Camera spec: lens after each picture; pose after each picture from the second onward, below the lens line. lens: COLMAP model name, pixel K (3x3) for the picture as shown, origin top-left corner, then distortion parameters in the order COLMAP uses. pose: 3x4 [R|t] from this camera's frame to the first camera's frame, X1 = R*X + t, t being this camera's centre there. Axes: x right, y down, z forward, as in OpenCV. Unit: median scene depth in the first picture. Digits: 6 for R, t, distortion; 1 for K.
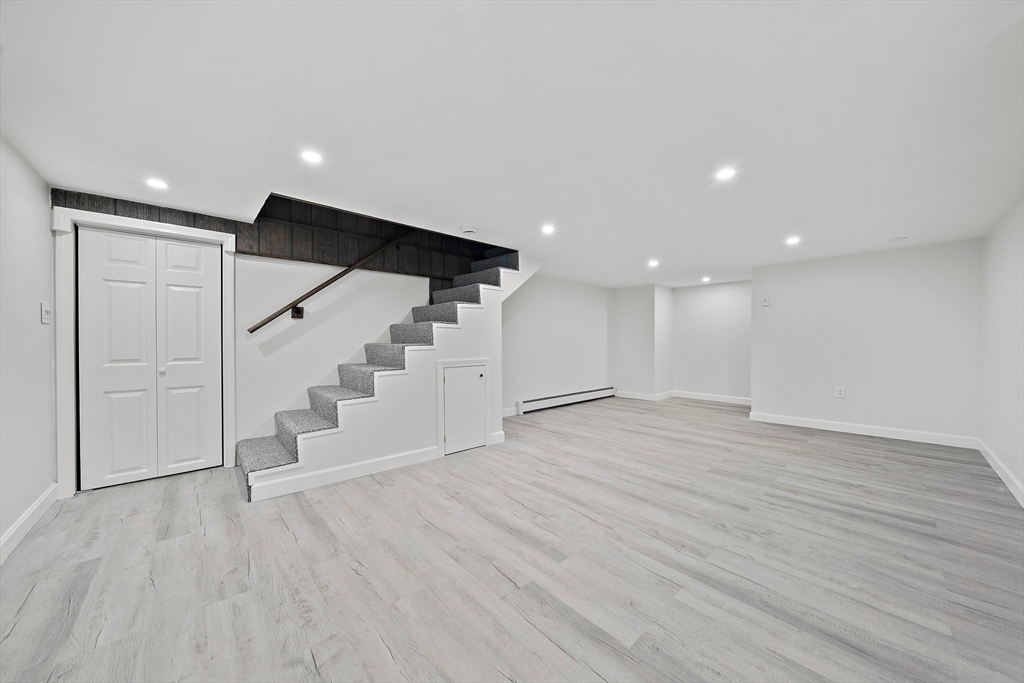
lens RADIAL K [[356.2, 0, 511.8], [0, 356.2, 344.5], [0, 0, 1]] dist [-0.006105, 0.000197]
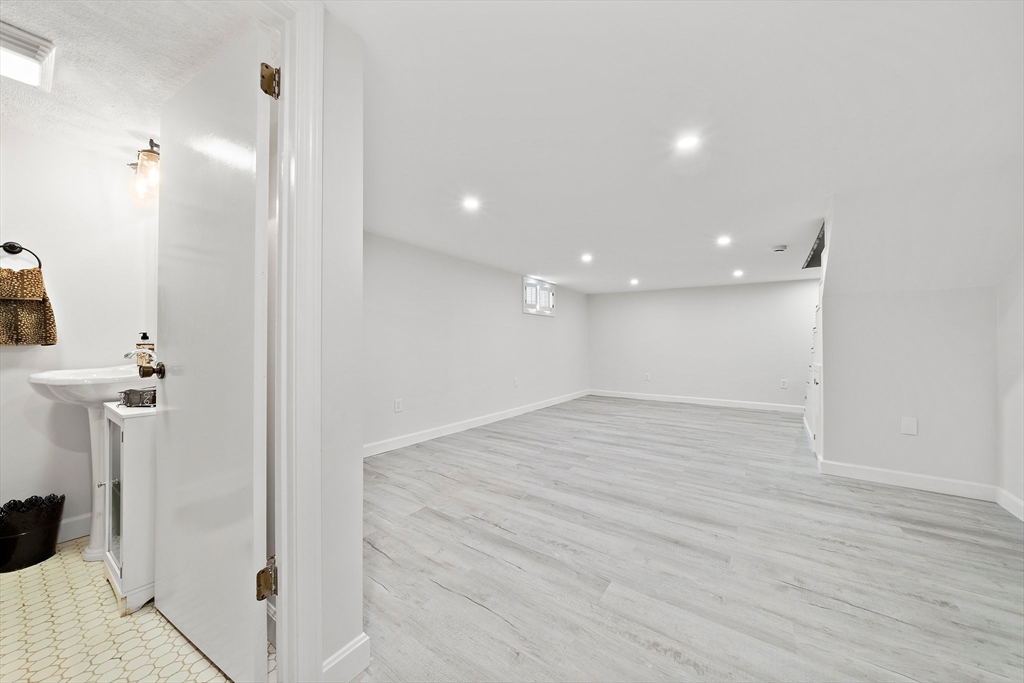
lens RADIAL K [[356.2, 0, 511.7], [0, 356.2, 340.1], [0, 0, 1]] dist [-0.006105, 0.000197]
pose [[-0.978889, -0.011784, -0.204050, 1.023212], [-0.011884, 0.999929, -0.000734, -0.016384], [0.204045, 0.001707, -0.978960, 2.053502]]
